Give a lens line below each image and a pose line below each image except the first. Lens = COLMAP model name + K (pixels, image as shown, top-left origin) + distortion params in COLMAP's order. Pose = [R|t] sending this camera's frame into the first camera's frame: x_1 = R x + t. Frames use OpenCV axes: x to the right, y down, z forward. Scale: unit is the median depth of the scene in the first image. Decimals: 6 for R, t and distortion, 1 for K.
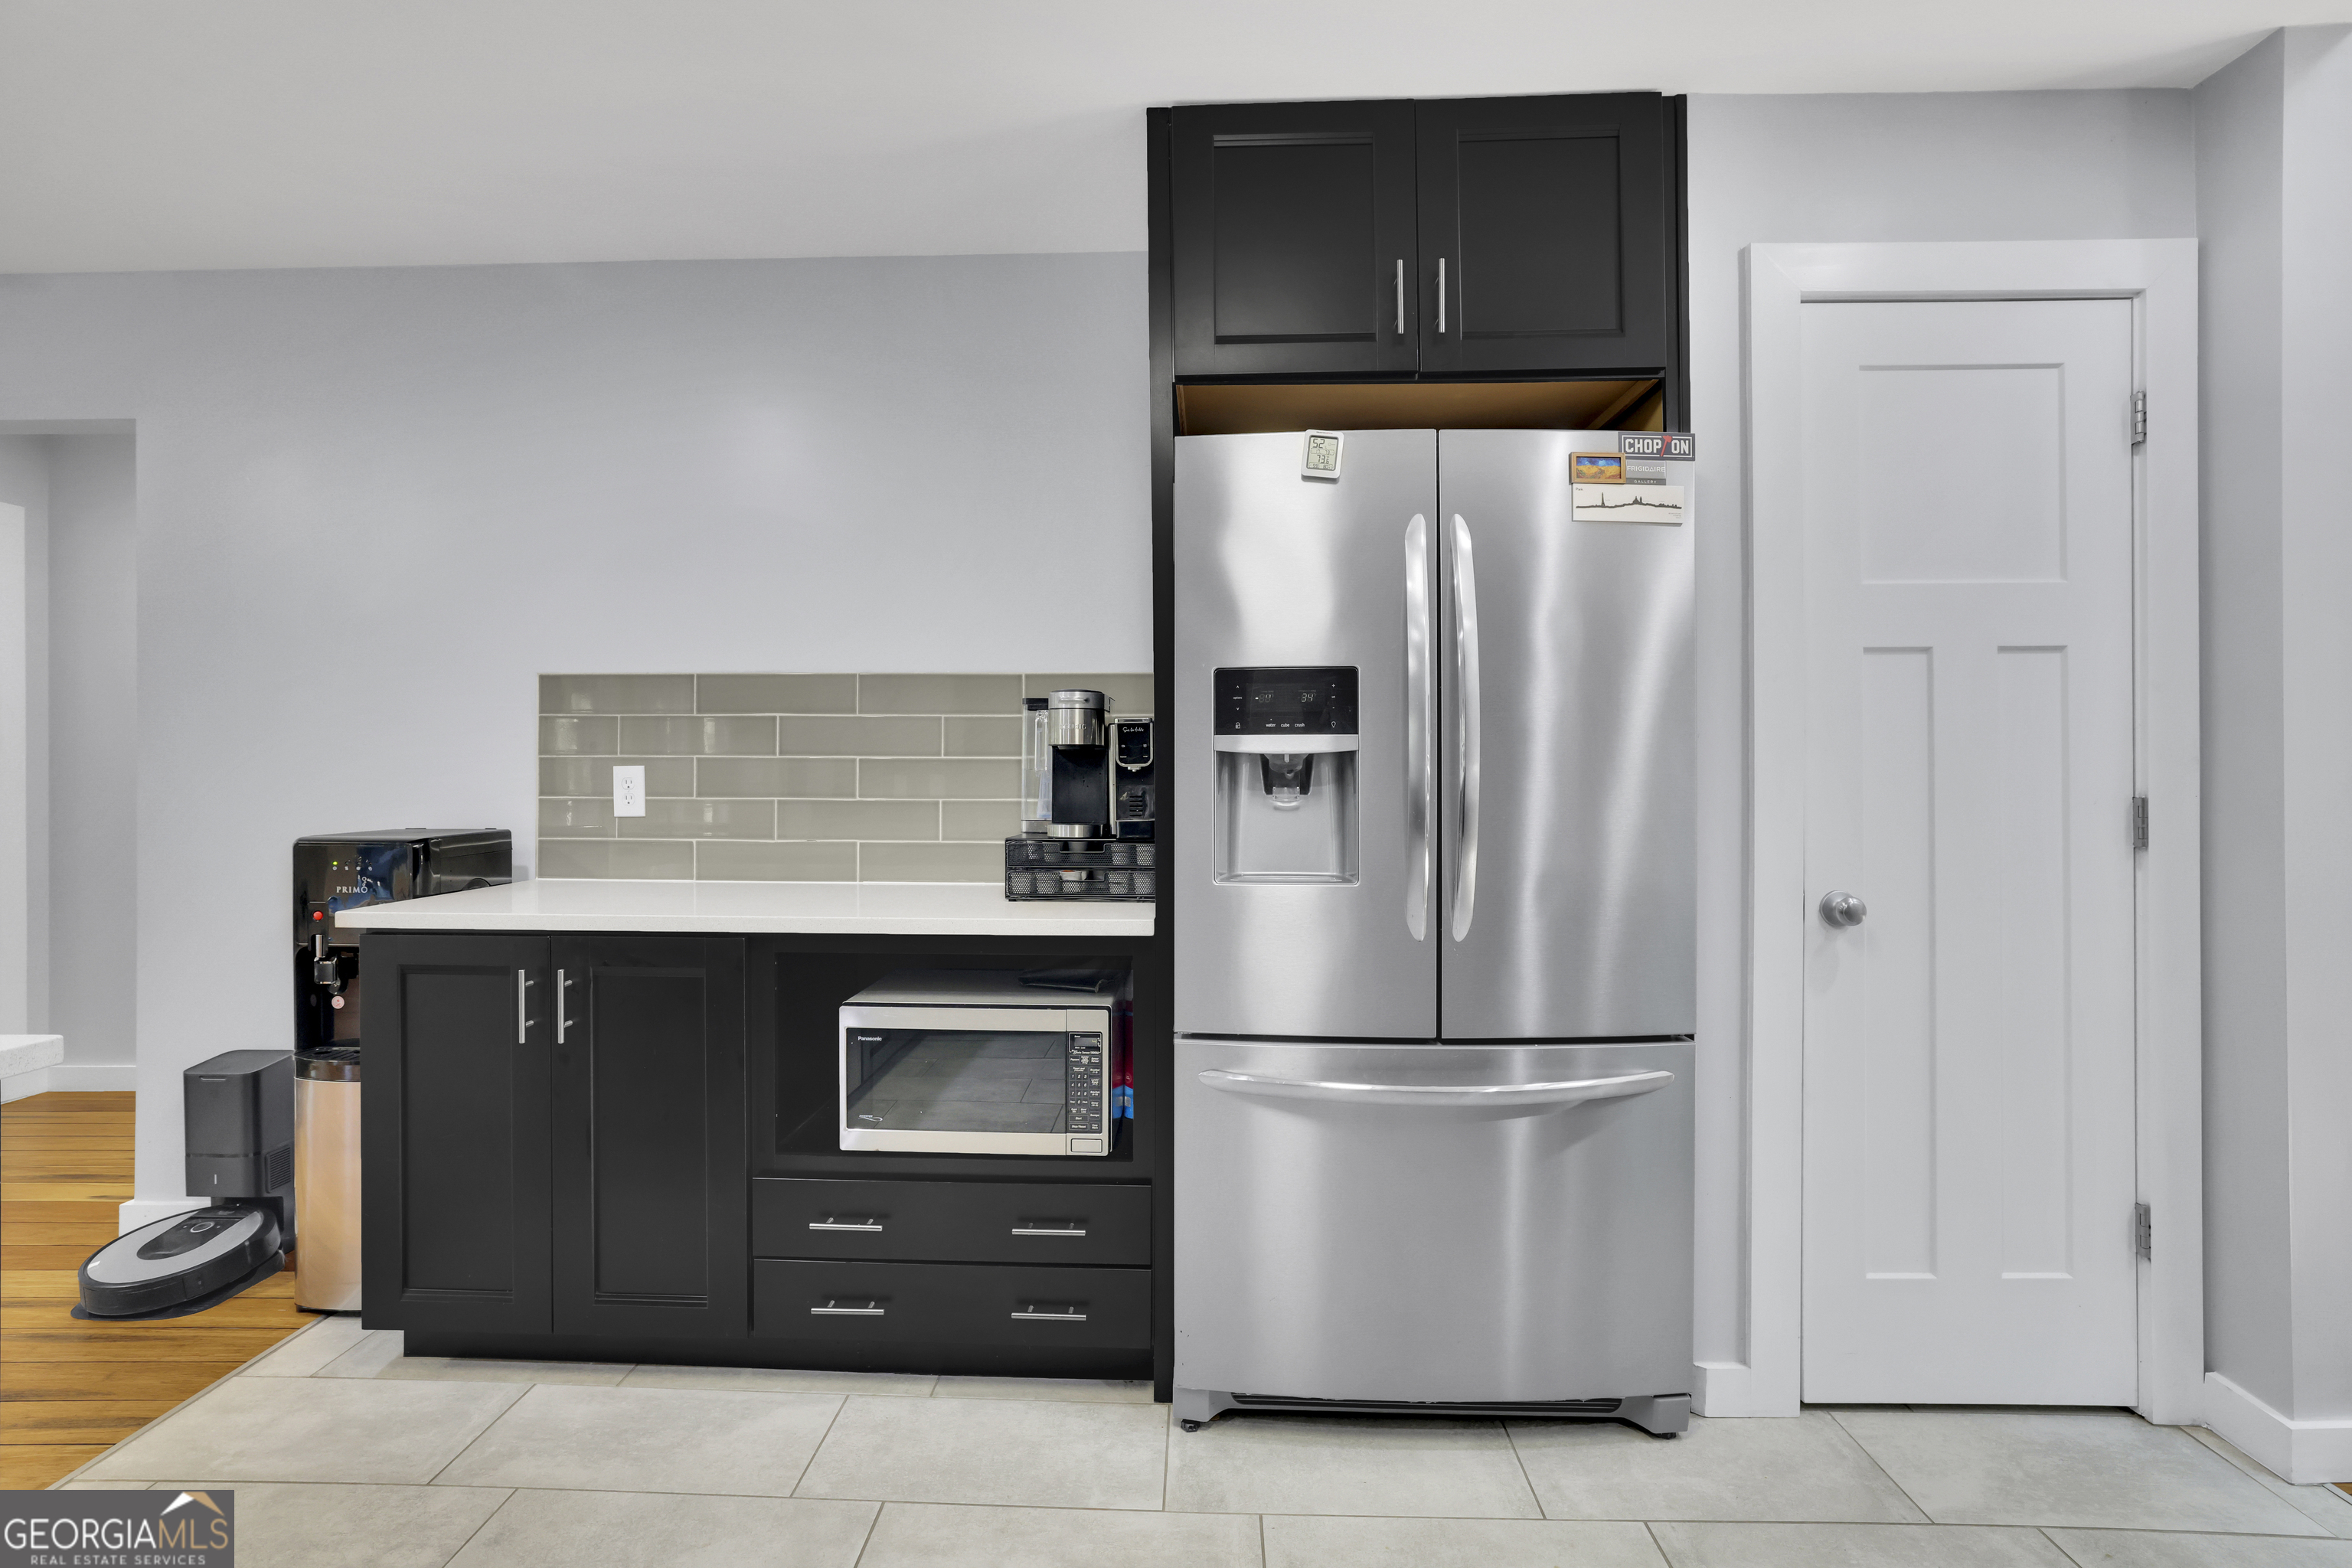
lens RADIAL K [[1128.4, 0, 1176.0], [0, 1128.4, 784.0], [0, 0, 1]] dist [-0.047323, 0.028657]
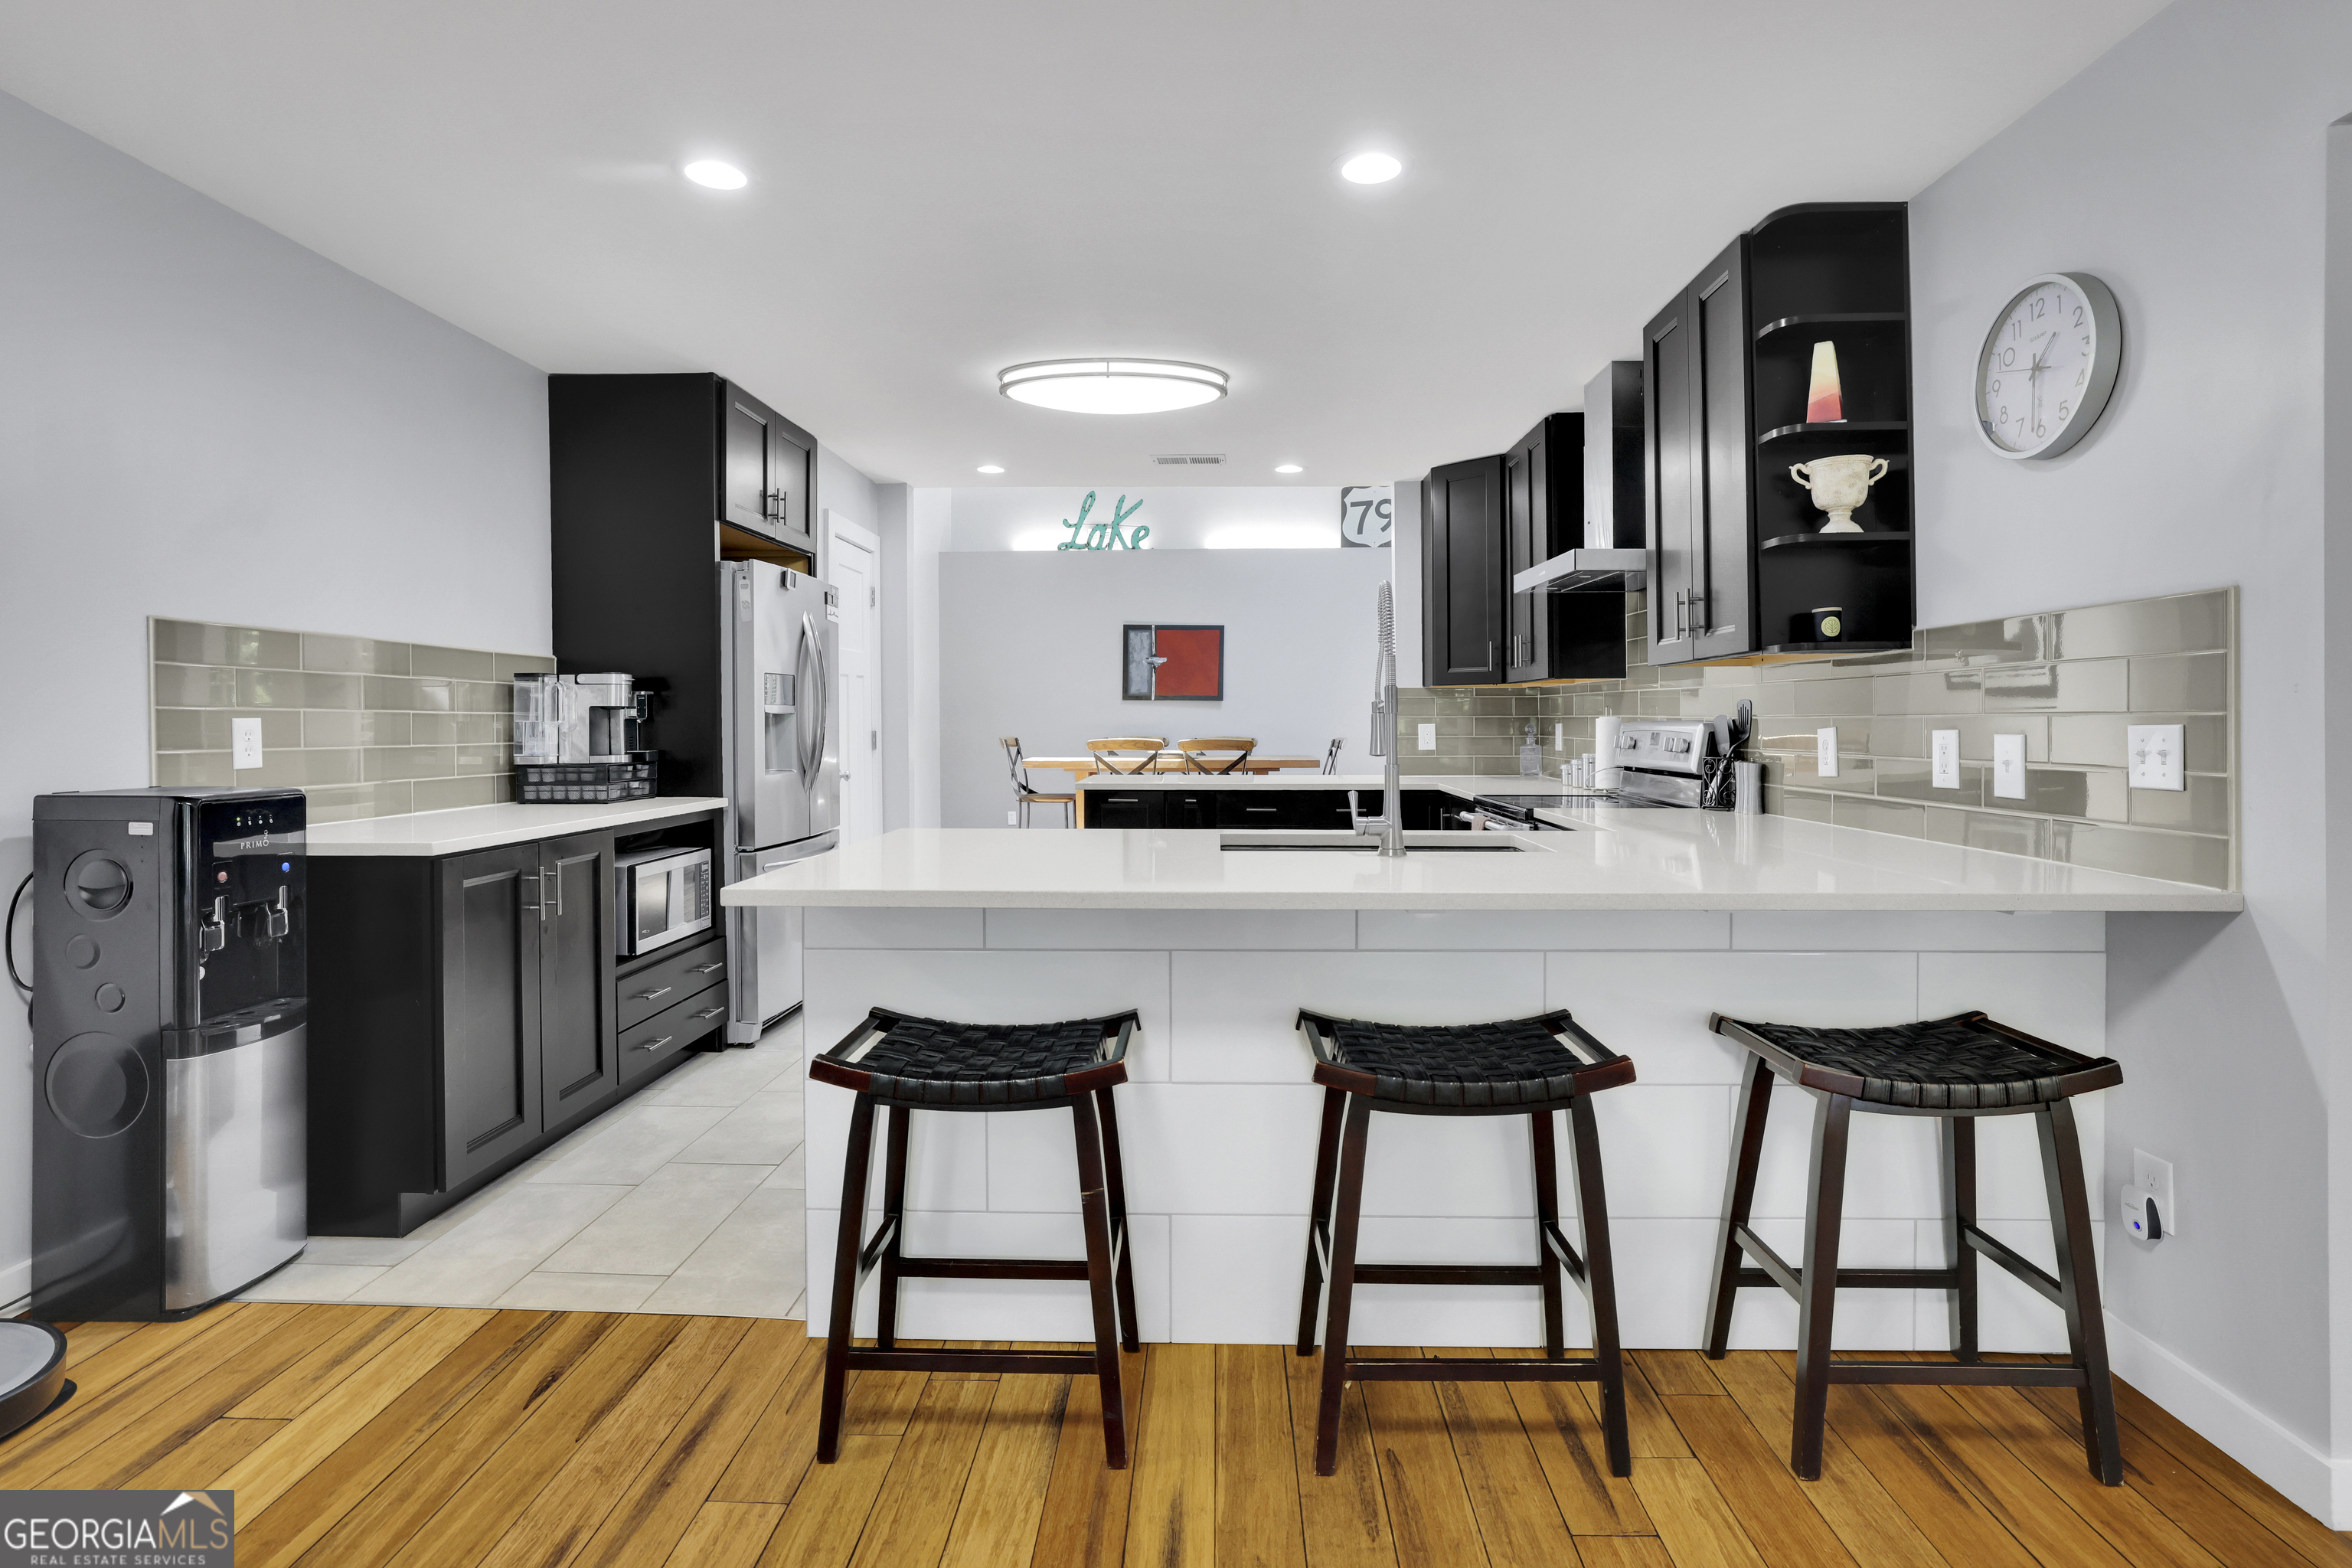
lens RADIAL K [[1108.8, 0, 1182.4], [0, 1108.8, 748.1], [0, 0, 1]] dist [-0.075672, 0.025732]
pose [[-0.000882, -0.026964, 0.999636, -1.722584], [0.007014, 0.999612, 0.026970, -0.010534], [-0.999975, 0.007035, -0.000693, 0.187848]]
